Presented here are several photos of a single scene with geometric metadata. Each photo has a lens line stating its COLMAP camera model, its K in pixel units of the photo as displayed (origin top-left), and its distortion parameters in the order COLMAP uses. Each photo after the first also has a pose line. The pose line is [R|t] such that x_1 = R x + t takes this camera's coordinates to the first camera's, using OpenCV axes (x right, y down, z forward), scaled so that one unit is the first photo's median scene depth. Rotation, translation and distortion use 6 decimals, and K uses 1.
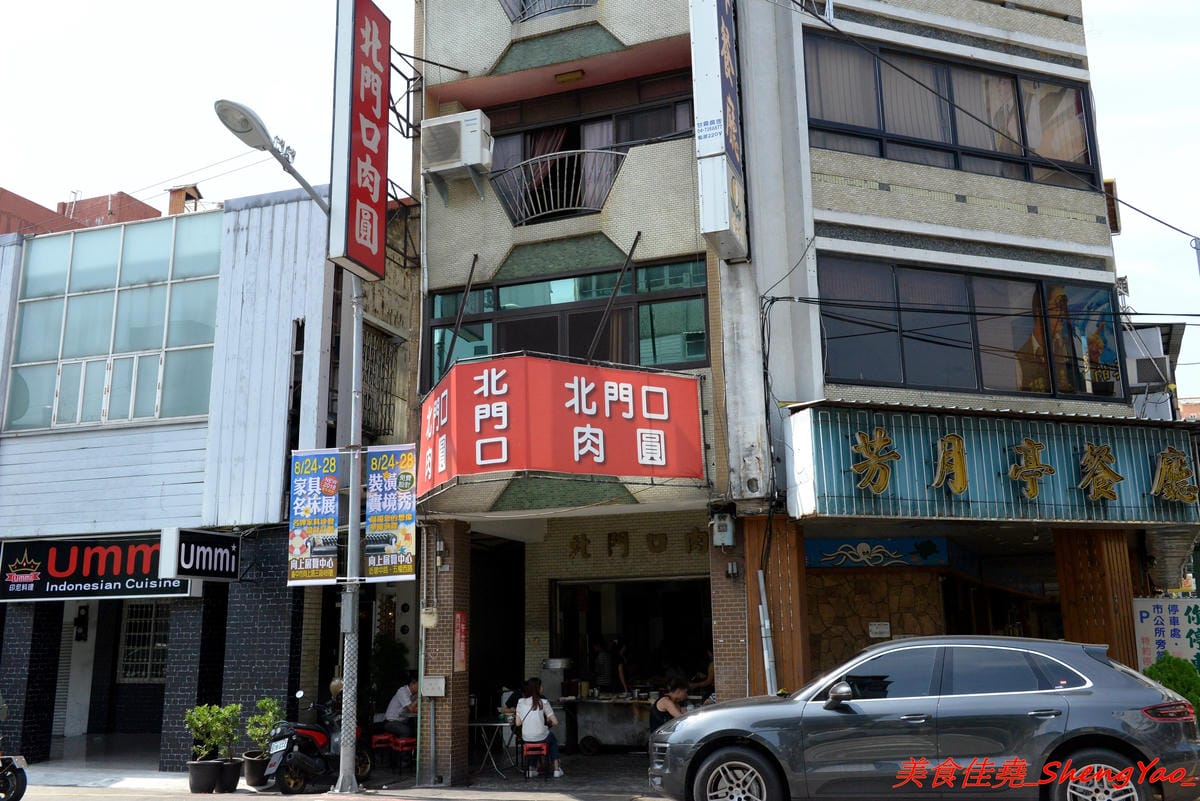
lens RADIAL K [[1053.4, 0, 597.2], [0, 1053.4, 402.0], [0, 0, 1]] dist [0.002761, -0.012813]
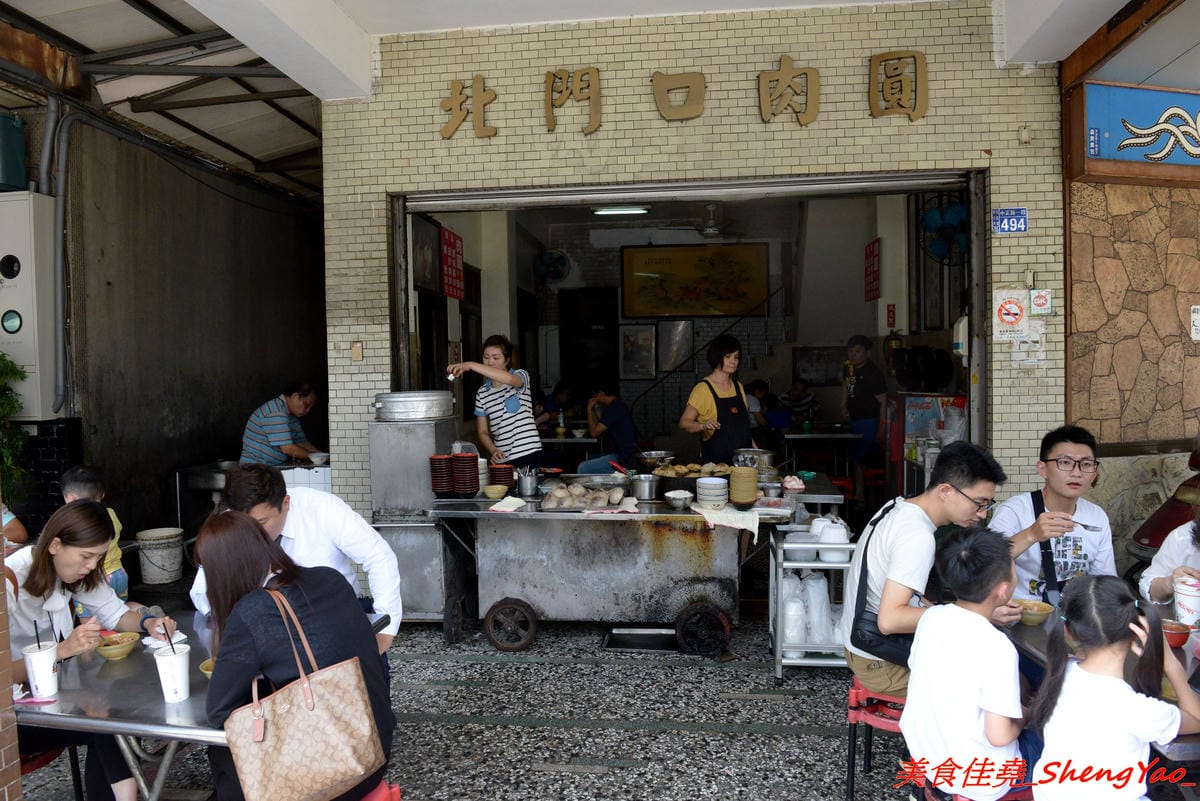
lens RADIAL K [[804.8, 0, 596.9], [0, 804.8, 397.7], [0, 0, 1]] dist [-0.063881, 0.002358]
pose [[0.974501, -0.009479, 0.224184, -0.040066], [-0.048740, 0.966310, 0.252725, 0.175881], [-0.219026, -0.257208, 0.941208, 0.741595]]
